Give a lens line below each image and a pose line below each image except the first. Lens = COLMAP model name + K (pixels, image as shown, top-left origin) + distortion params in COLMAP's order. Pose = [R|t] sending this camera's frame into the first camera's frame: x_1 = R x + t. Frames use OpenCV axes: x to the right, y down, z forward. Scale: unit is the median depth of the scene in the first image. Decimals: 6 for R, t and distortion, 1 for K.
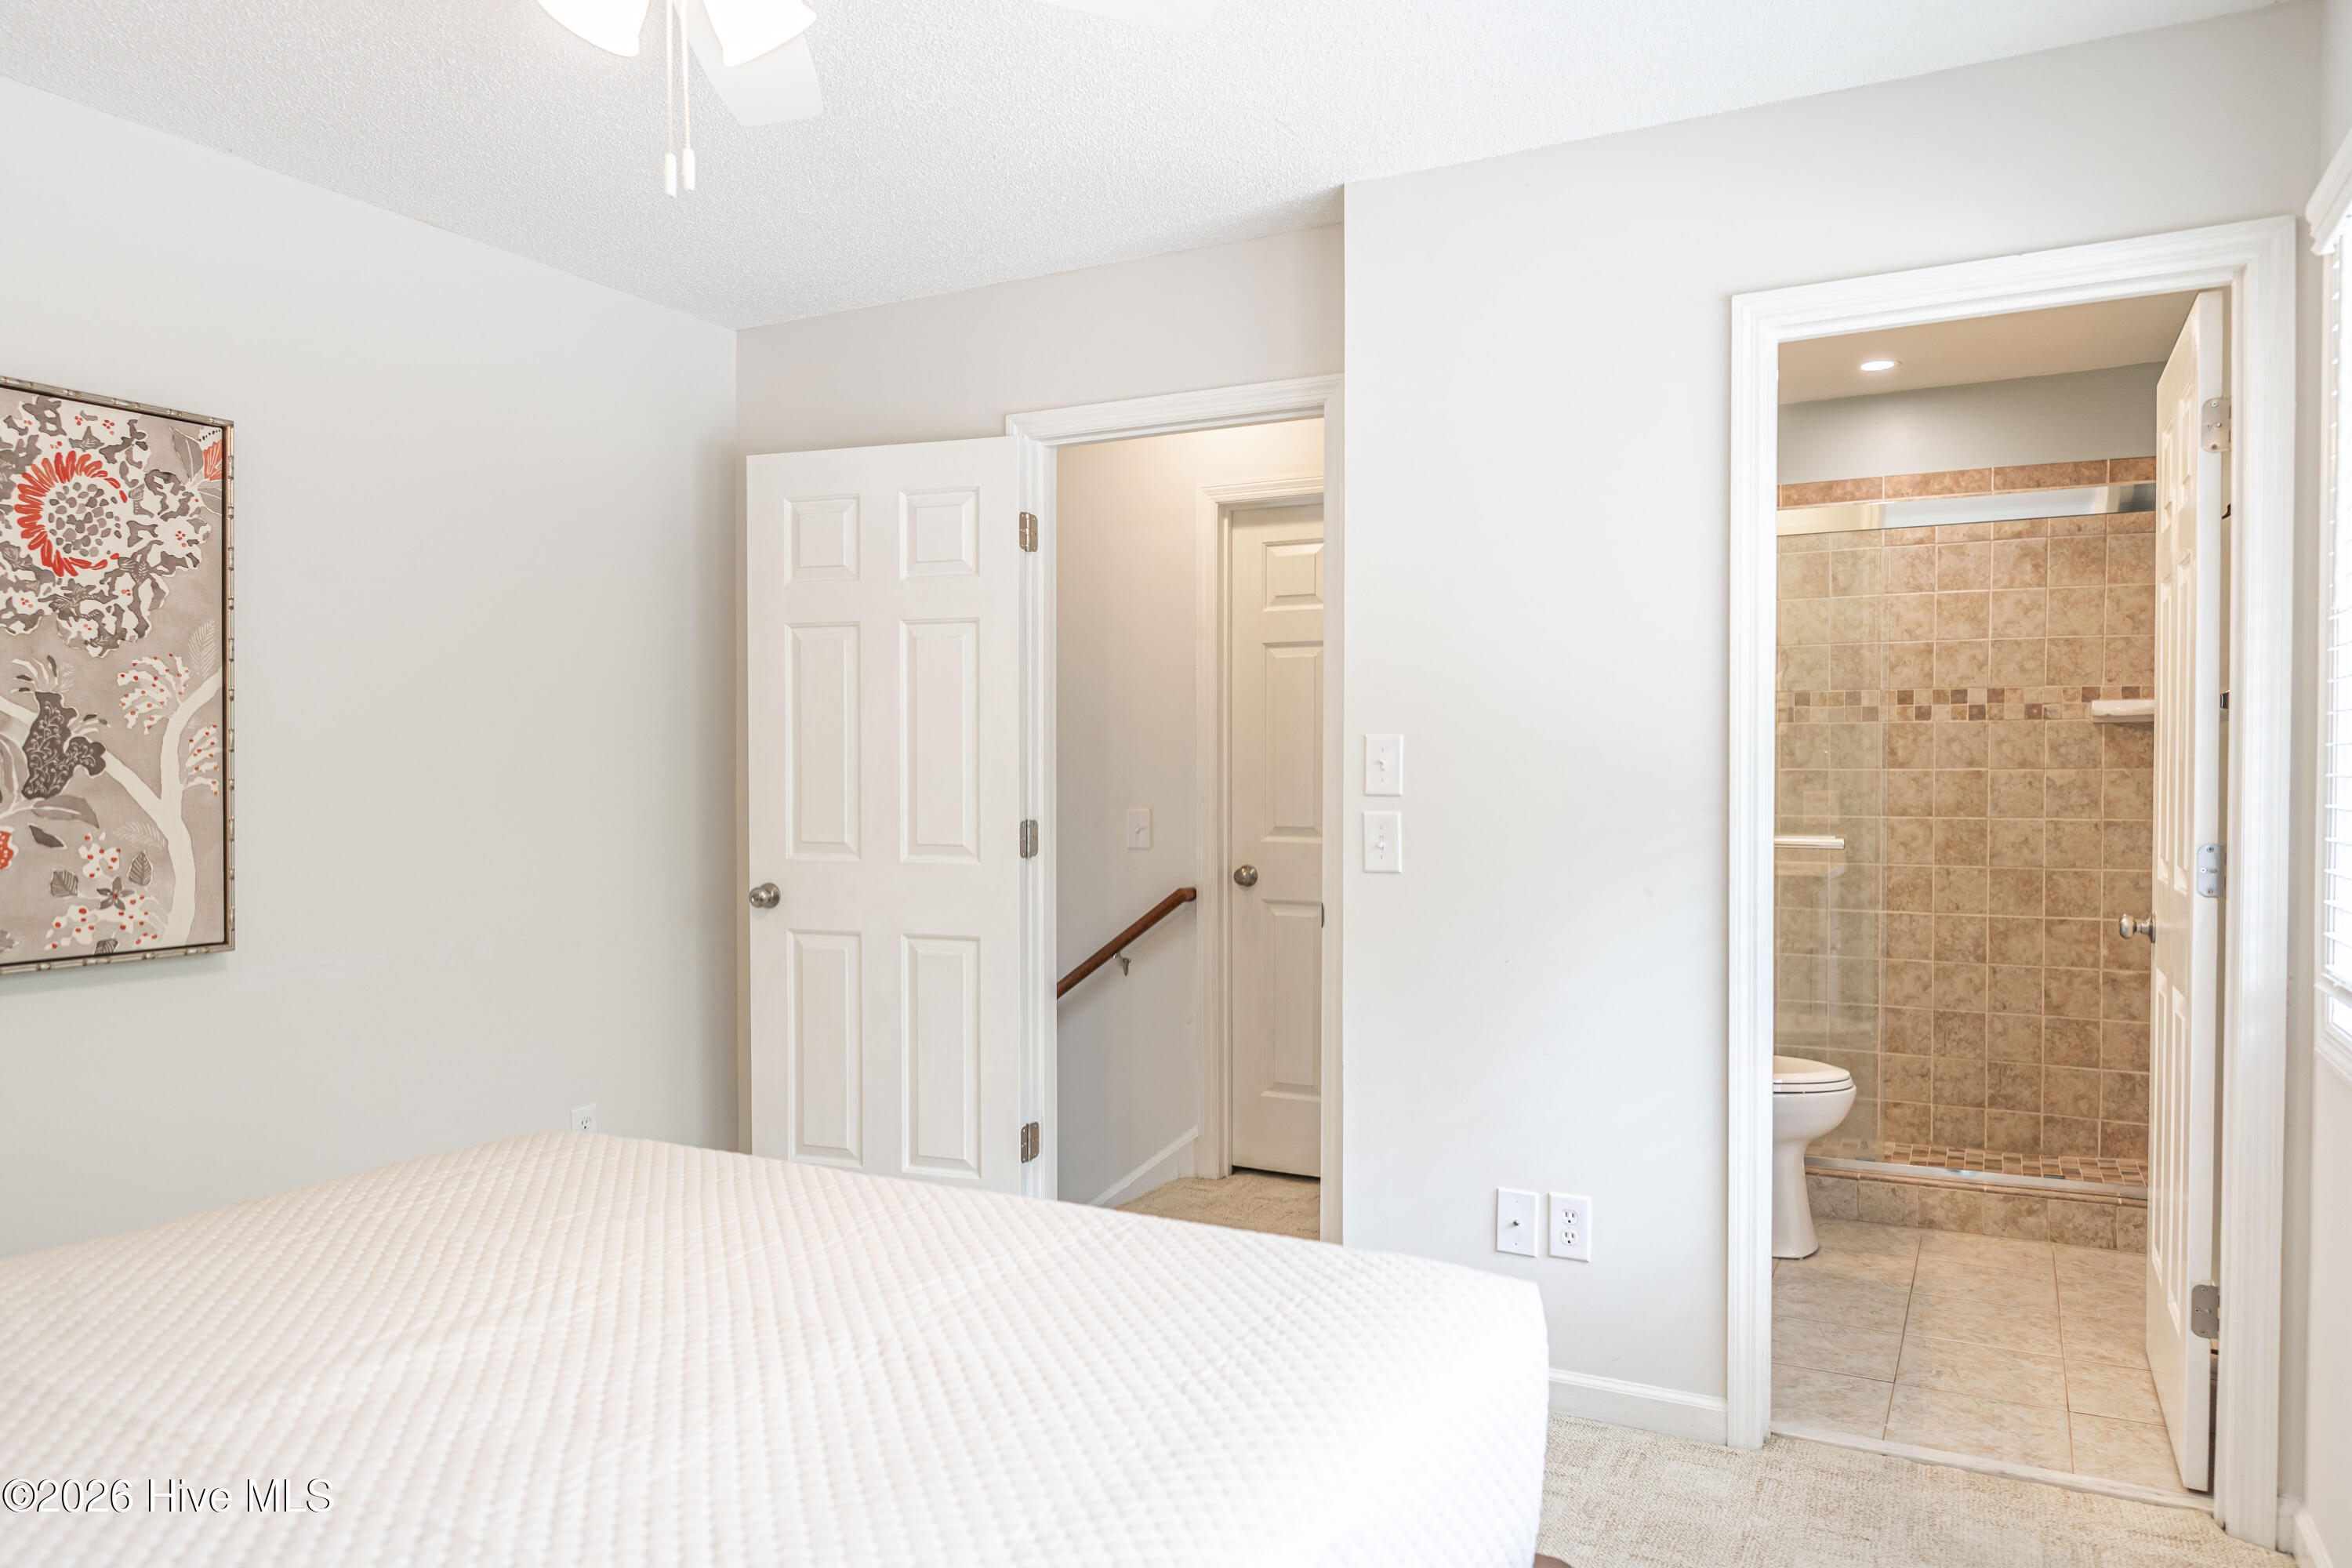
lens RADIAL K [[1556.1, 0, 1176.0], [0, 1556.1, 784.0], [0, 0, 1]] dist [-0.010893, 0.005096]
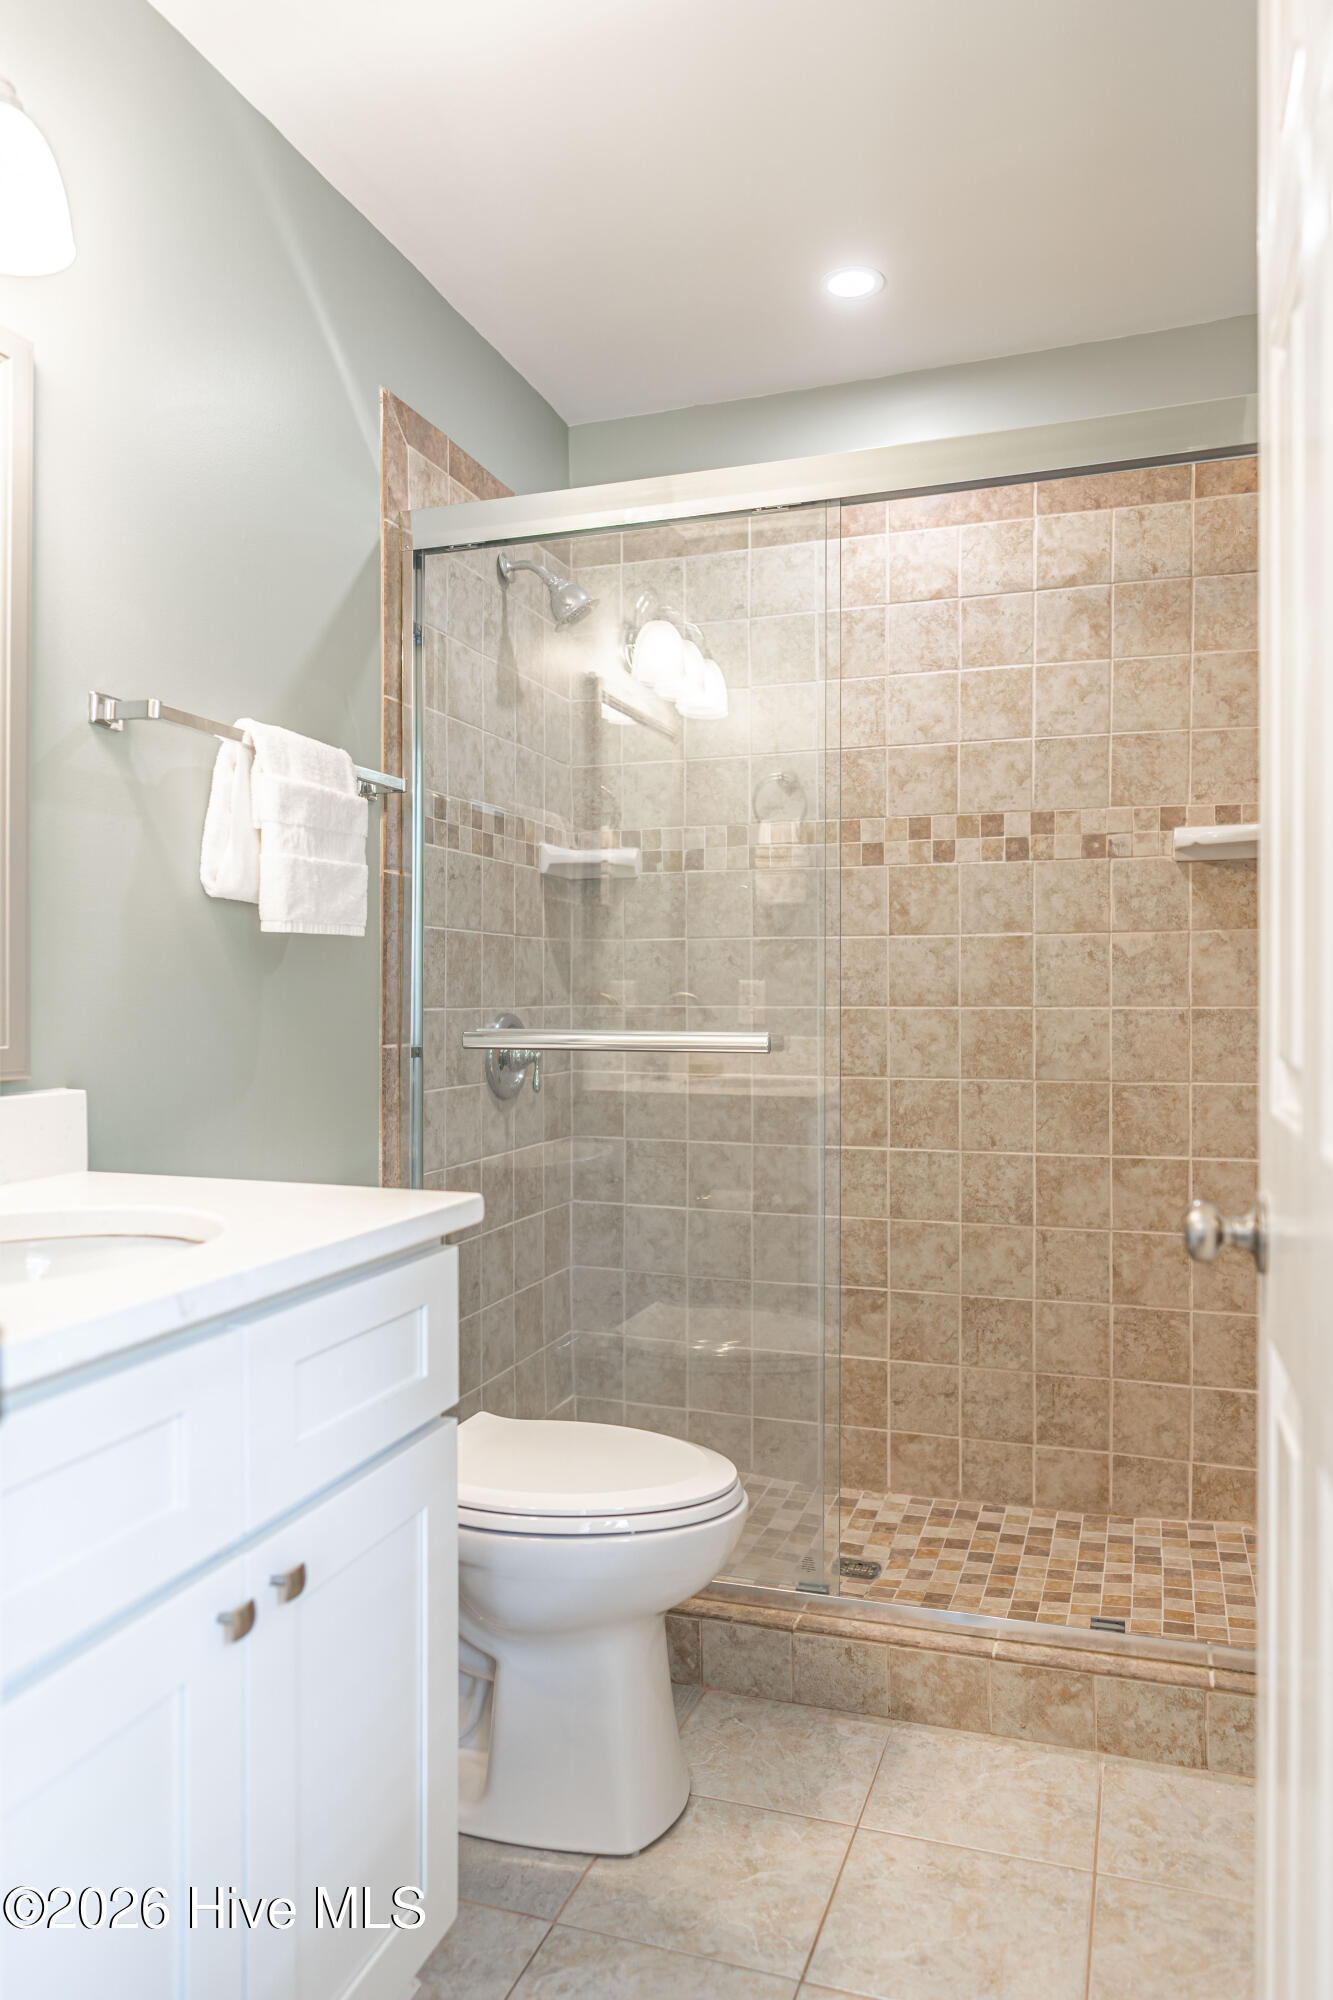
lens RADIAL K [[1323.3, 0, 723.9], [0, 1323.3, 987.6], [0, 0, 1]] dist [-0.010893, 0.005096]
pose [[0.984538, 0.001599, 0.175163, 0.296967], [0.001671, 0.999827, -0.018518, 0.024091], [-0.175162, 0.018524, 0.984365, 0.470886]]
